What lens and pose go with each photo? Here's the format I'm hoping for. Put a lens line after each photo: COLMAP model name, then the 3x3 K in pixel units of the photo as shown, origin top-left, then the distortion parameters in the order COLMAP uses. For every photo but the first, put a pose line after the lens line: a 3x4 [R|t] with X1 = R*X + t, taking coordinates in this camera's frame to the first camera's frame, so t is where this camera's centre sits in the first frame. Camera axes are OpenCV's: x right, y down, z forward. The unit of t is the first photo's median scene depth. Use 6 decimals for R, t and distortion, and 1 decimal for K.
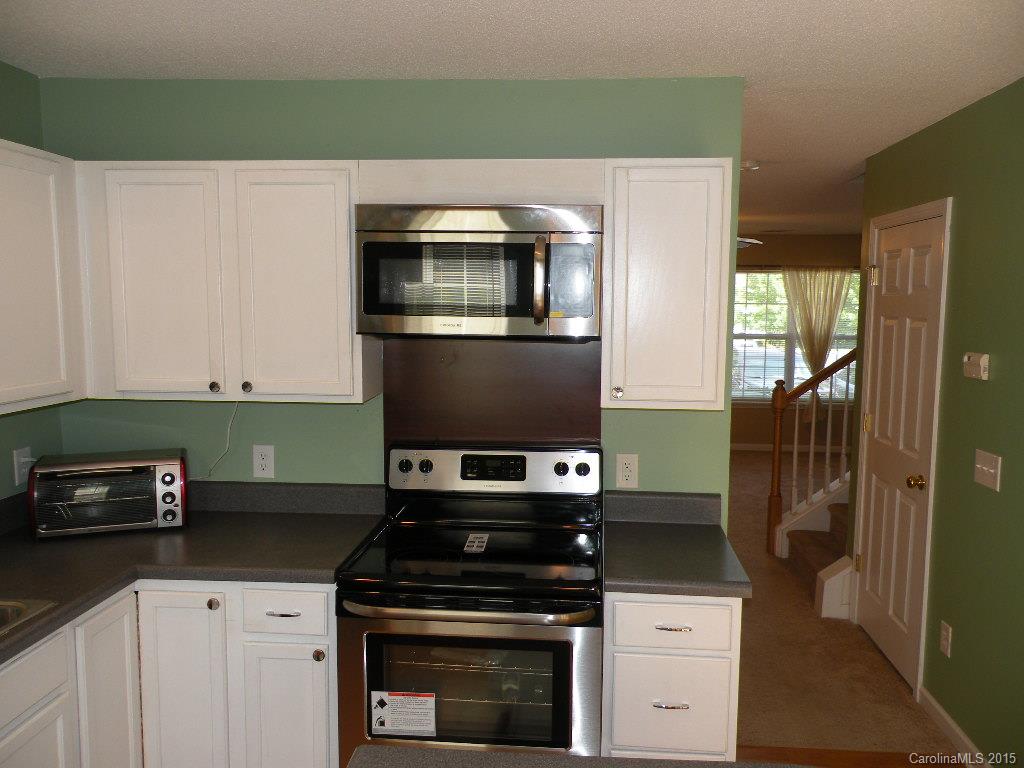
lens RADIAL K [[797.5, 0, 512.0], [0, 797.5, 384.0], [0, 0, 1]] dist [0.027450, 0.002169]
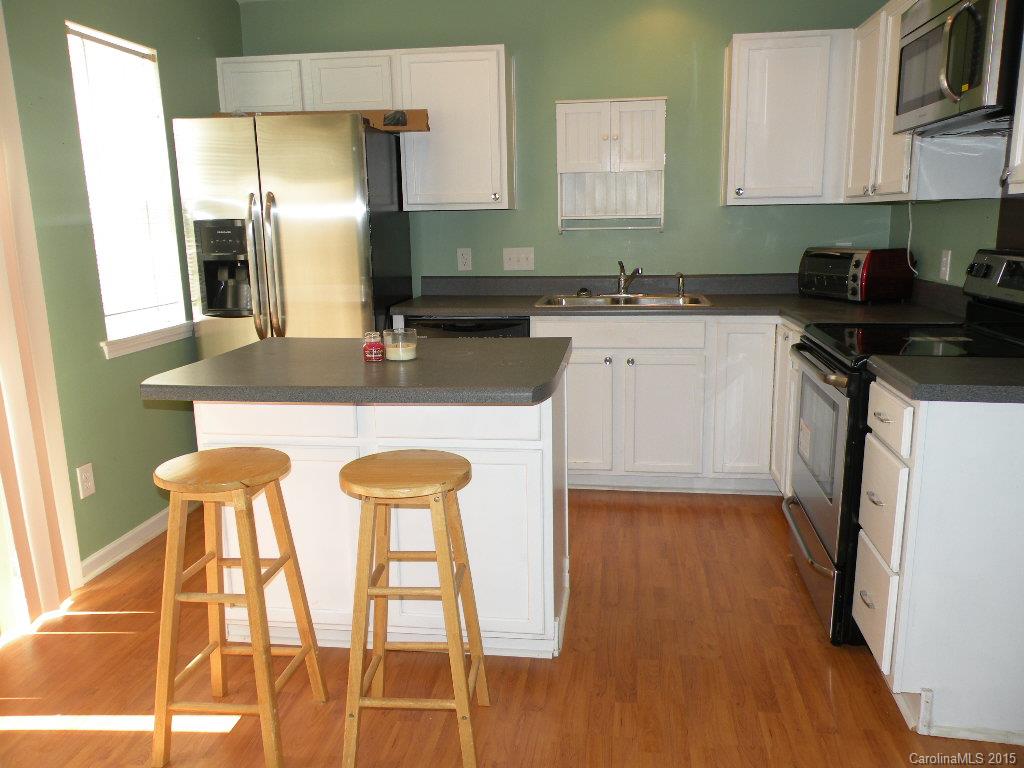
lens RADIAL K [[795.6, 0, 512.0], [0, 795.6, 384.0], [0, 0, 1]] dist [-0.003670, -0.001978]
pose [[-0.058493, 0.195592, -0.978940, 0.949733], [-0.087205, 0.975869, 0.200189, 0.098498], [0.994472, 0.097078, -0.040025, 0.499186]]
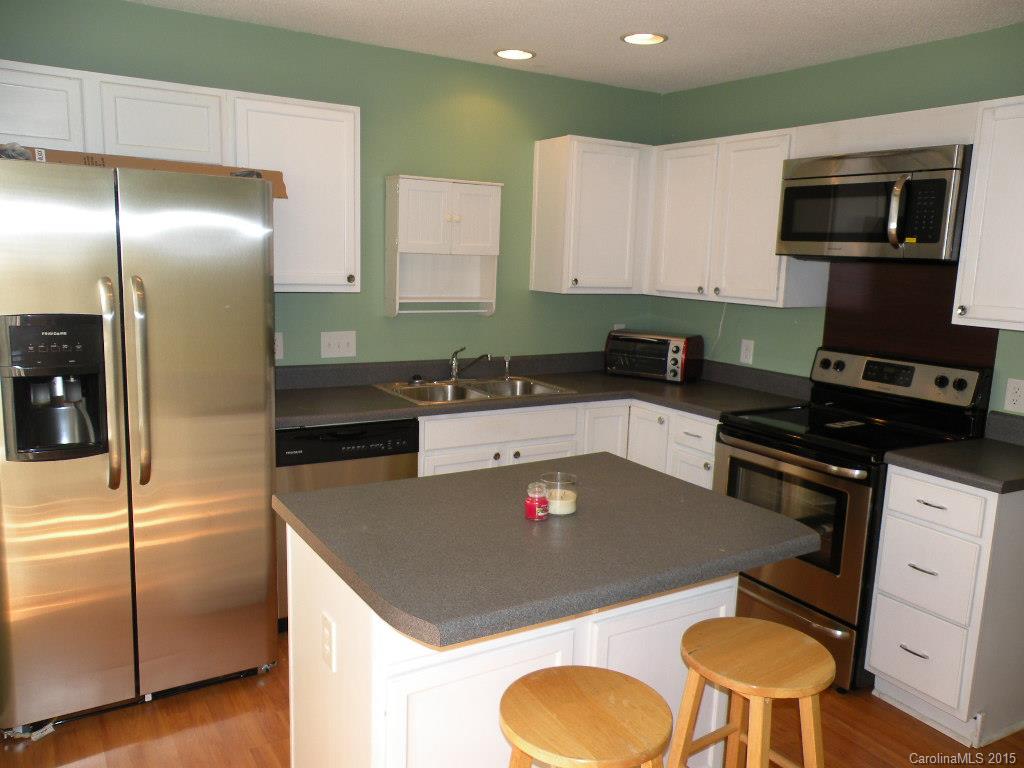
lens RADIAL K [[812.8, 0, 512.0], [0, 812.8, 384.0], [0, 0, 1]] dist [-0.000121, 0.001969]
pose [[0.583886, 0.142717, -0.799193, 0.649728], [-0.112555, 0.989150, 0.094407, 0.071985], [0.803996, 0.034831, 0.593614, -0.181673]]
